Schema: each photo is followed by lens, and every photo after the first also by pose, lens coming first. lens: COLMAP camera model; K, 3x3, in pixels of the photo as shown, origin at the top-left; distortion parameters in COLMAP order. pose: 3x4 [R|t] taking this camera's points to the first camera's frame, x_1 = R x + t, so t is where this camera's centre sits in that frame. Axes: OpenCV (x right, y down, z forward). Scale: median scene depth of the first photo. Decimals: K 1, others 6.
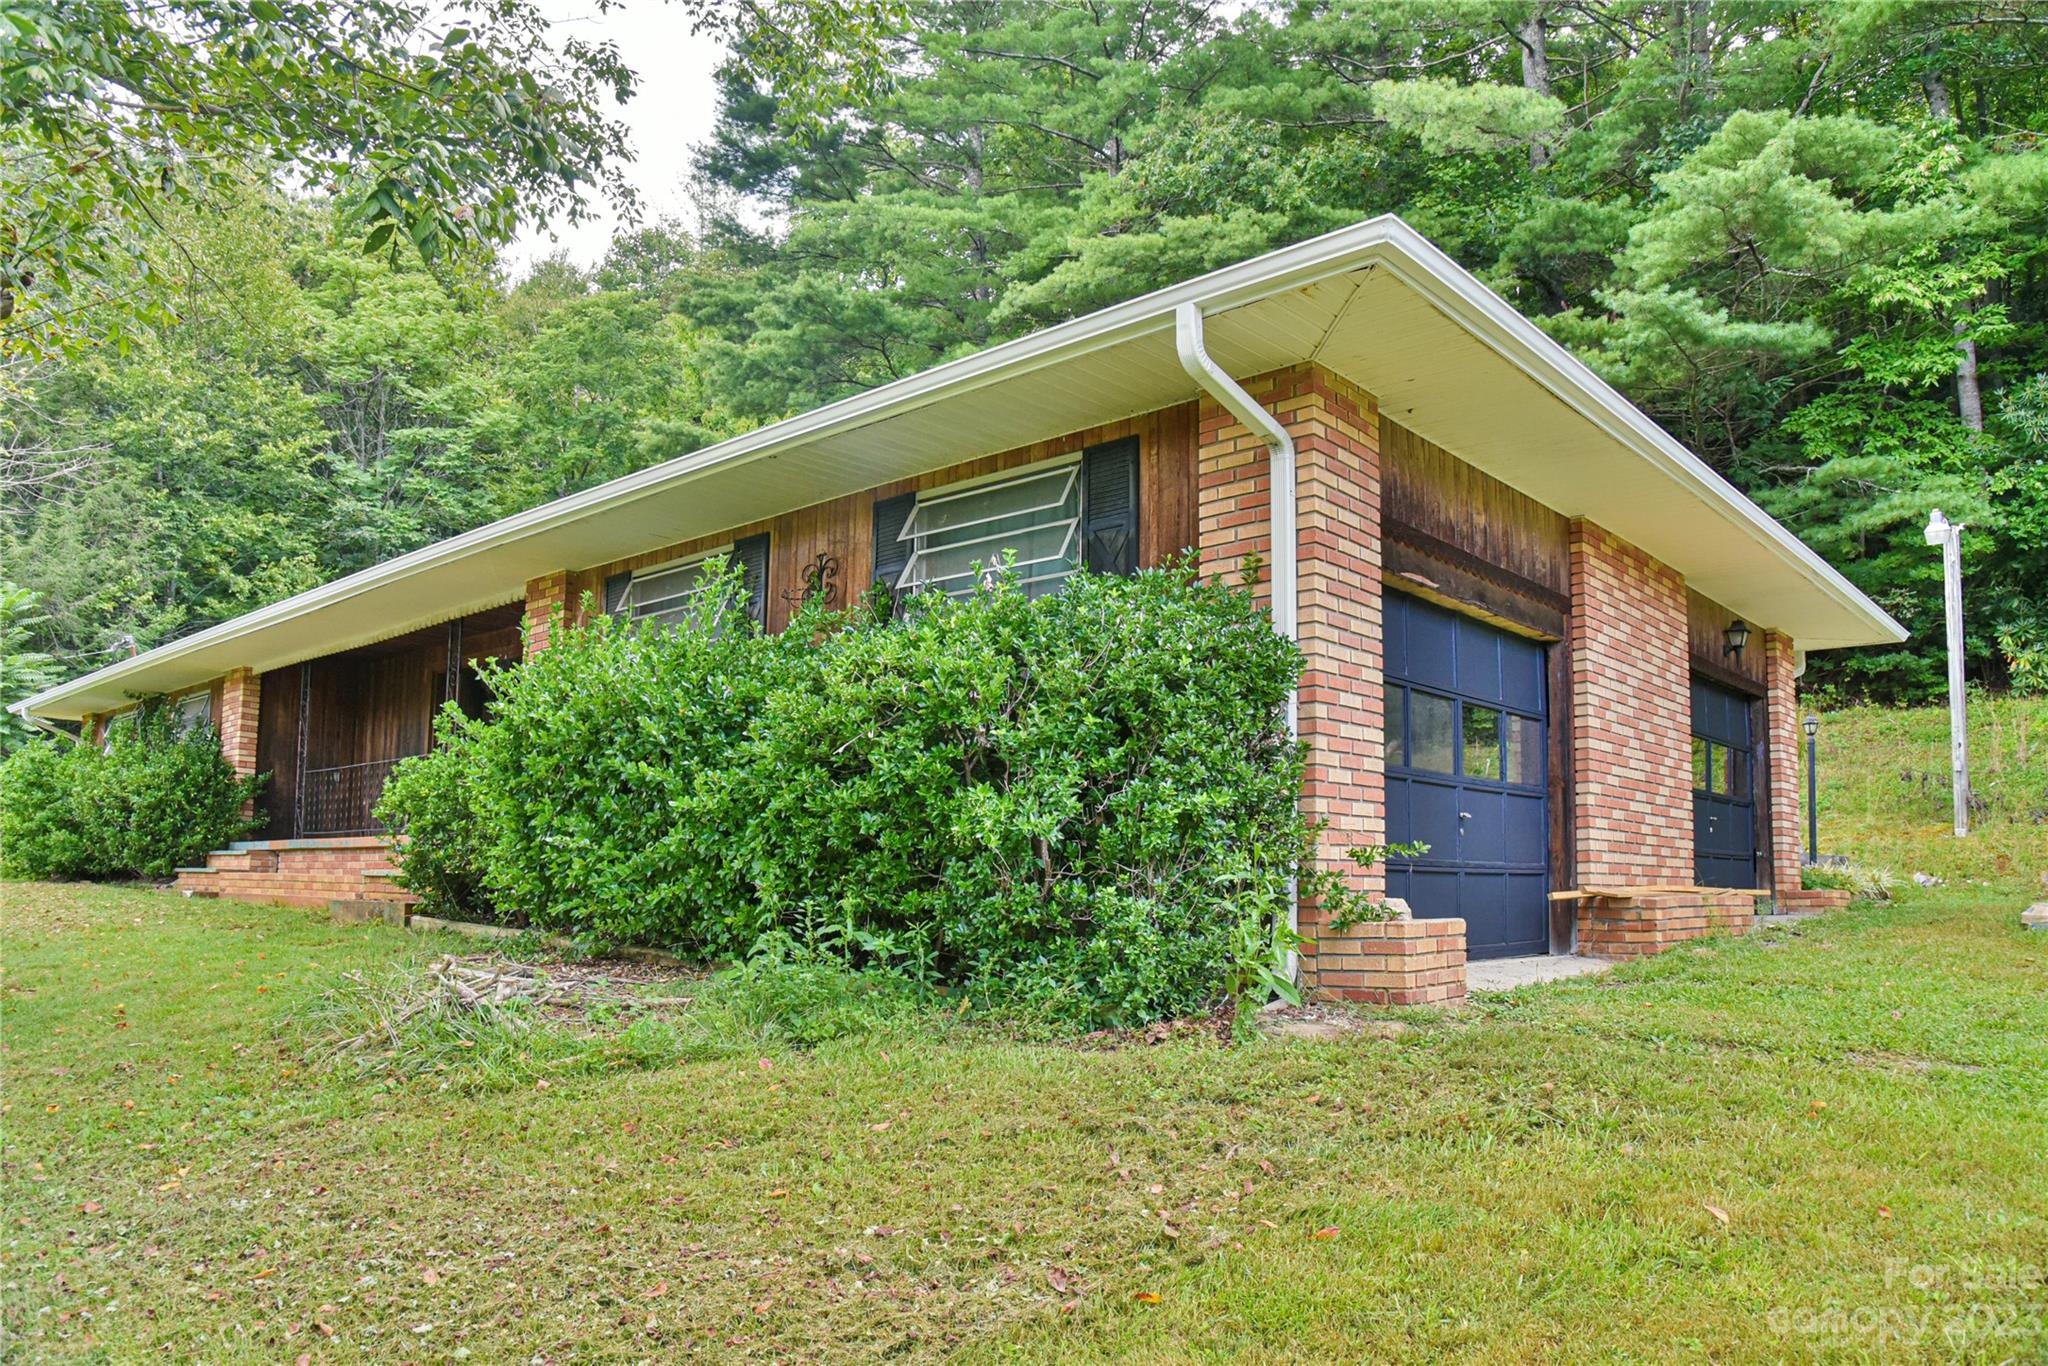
lens RADIAL K [[1400.2, 0, 1010.6], [0, 1400.2, 718.2], [0, 0, 1]] dist [-0.124297, 0.069110]
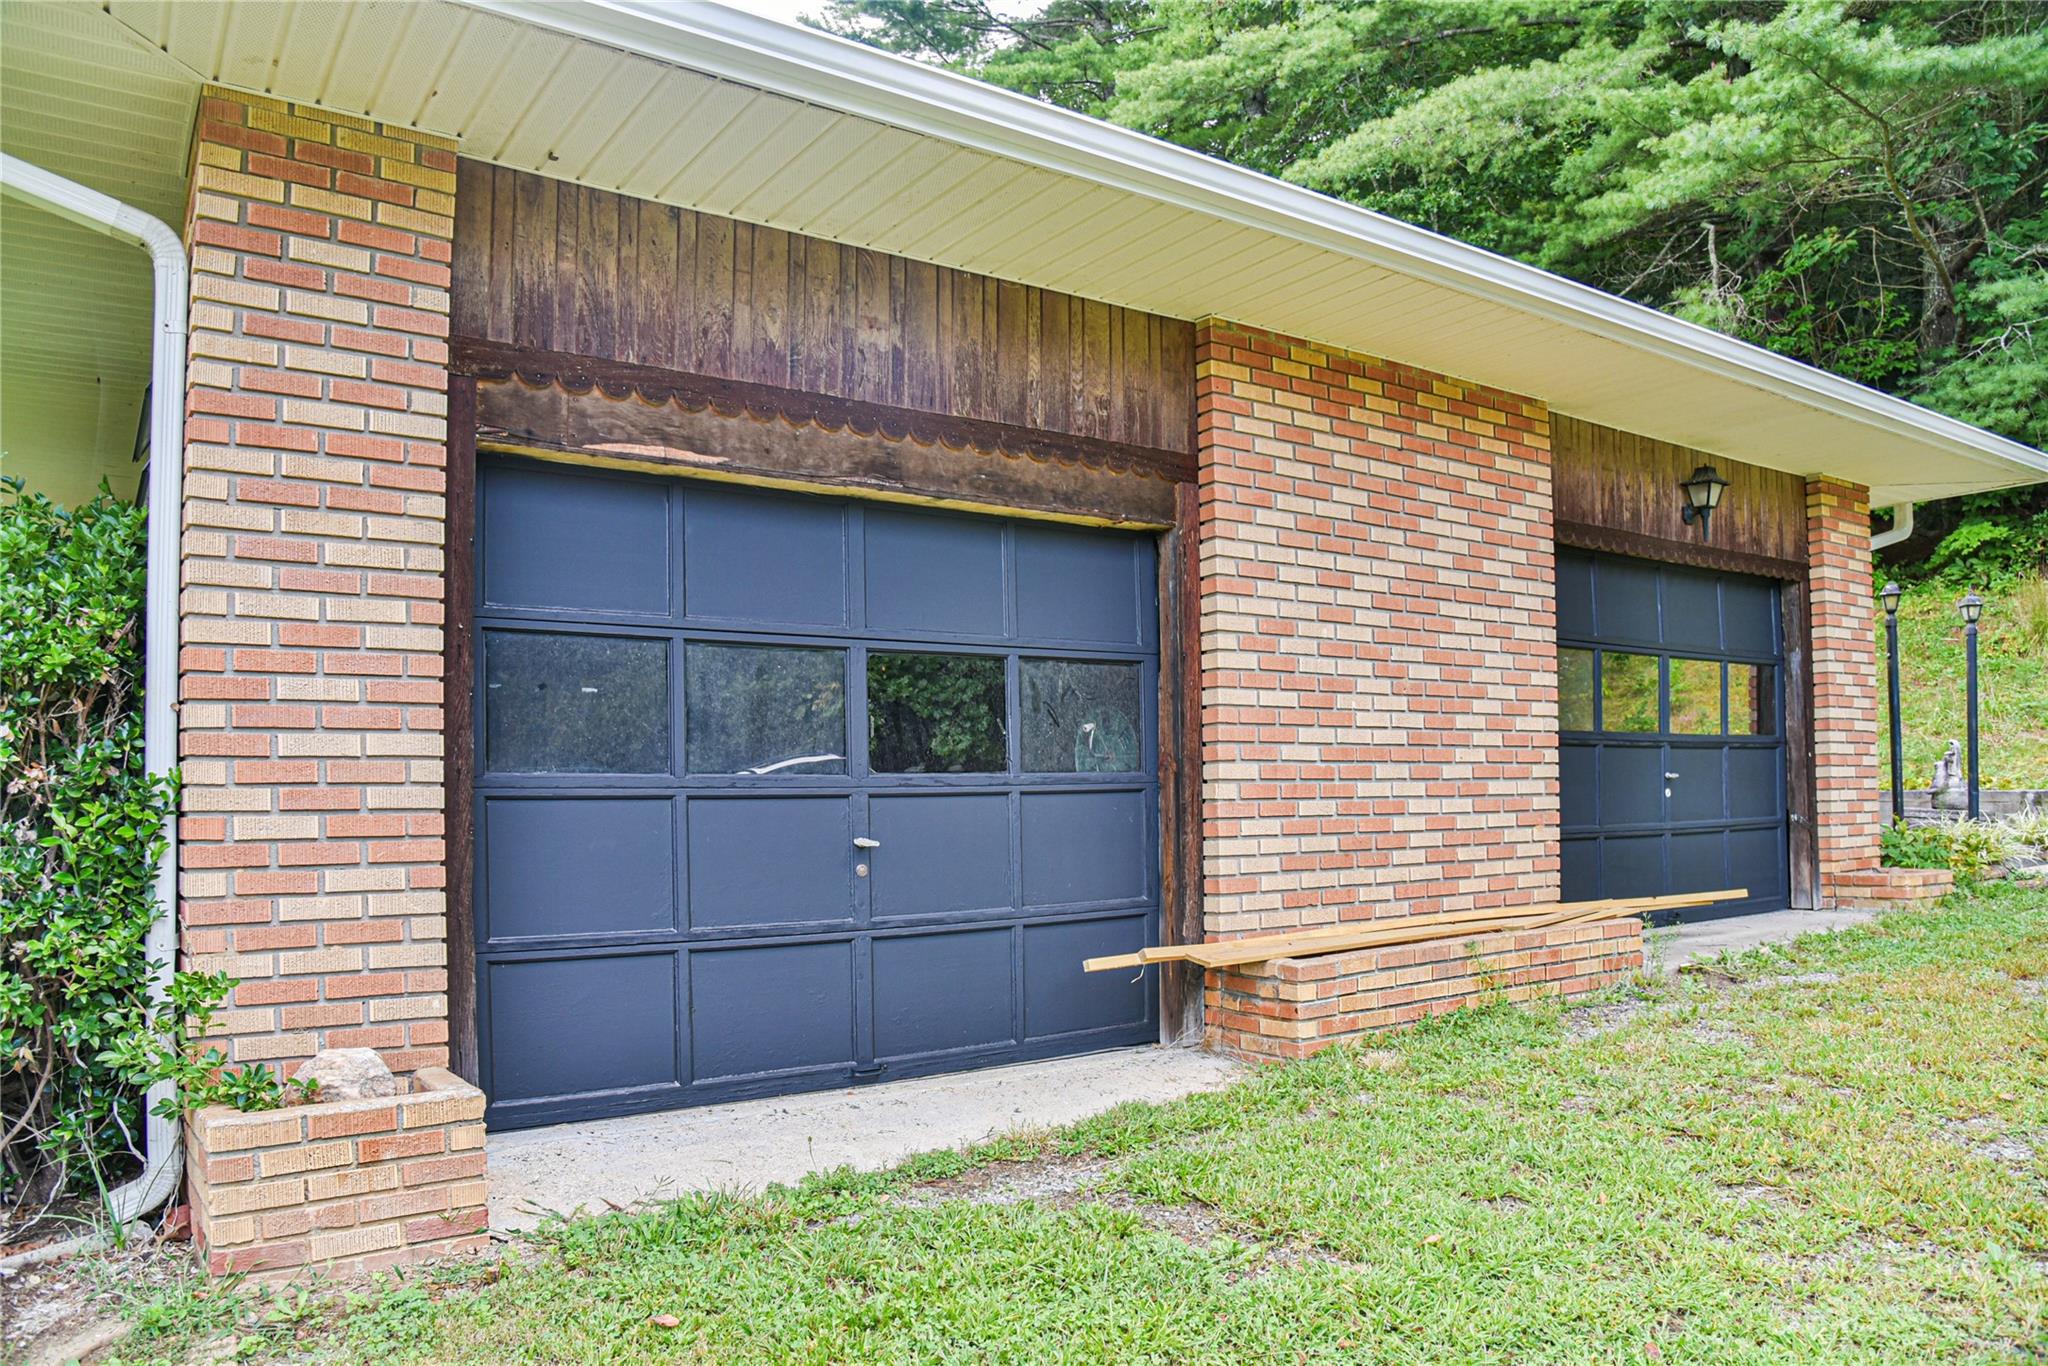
lens RADIAL K [[1400.2, 0, 1010.6], [0, 1400.2, 718.2], [0, 0, 1]] dist [-0.124297, 0.069110]
pose [[0.972840, -0.037871, -0.228358, 0.349064], [0.053726, 0.996527, 0.063615, -0.011594], [0.225156, -0.074156, 0.971497, 0.288636]]
